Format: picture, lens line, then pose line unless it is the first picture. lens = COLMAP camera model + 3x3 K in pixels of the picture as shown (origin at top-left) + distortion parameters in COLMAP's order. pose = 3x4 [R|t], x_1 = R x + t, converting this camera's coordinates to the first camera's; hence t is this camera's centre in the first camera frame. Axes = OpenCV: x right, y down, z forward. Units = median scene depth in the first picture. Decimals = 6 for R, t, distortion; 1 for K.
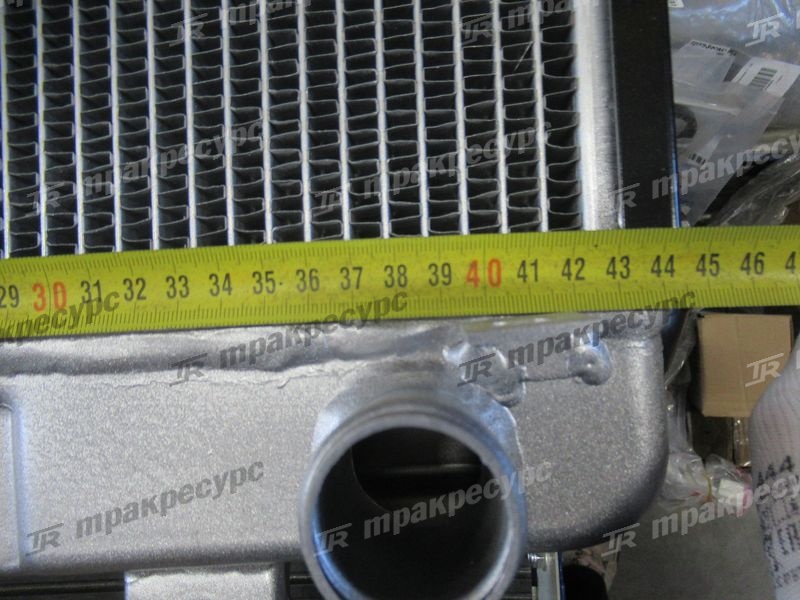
lens RADIAL K [[562.0, 0, 400.0], [0, 562.0, 300.0], [0, 0, 1]] dist [0.014184, -0.001723]
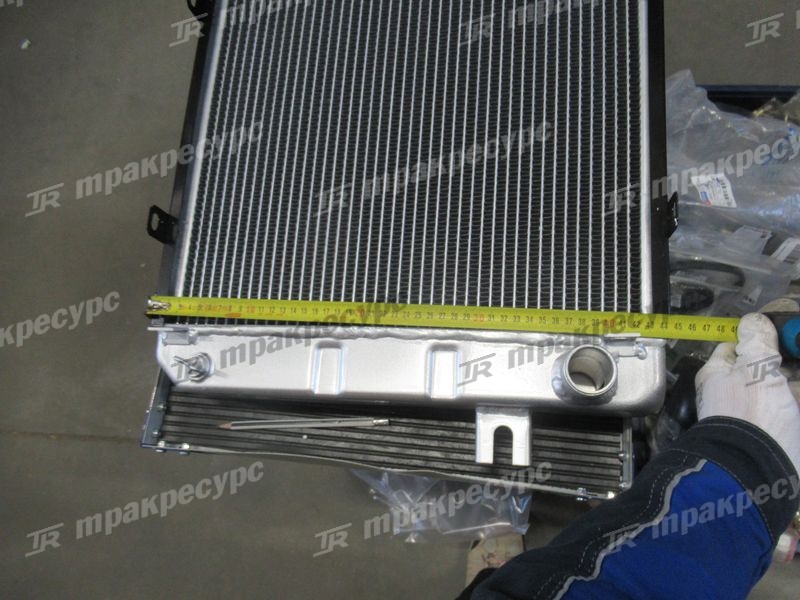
lens RADIAL K [[562.0, 0, 400.0], [0, 562.0, 300.0], [0, 0, 1]] dist [0.014184, -0.001723]
pose [[0.978259, 0.085474, -0.188953, -0.406247], [-0.121158, 0.975010, -0.186216, 0.540117], [0.168314, 0.205061, 0.964168, -2.266244]]
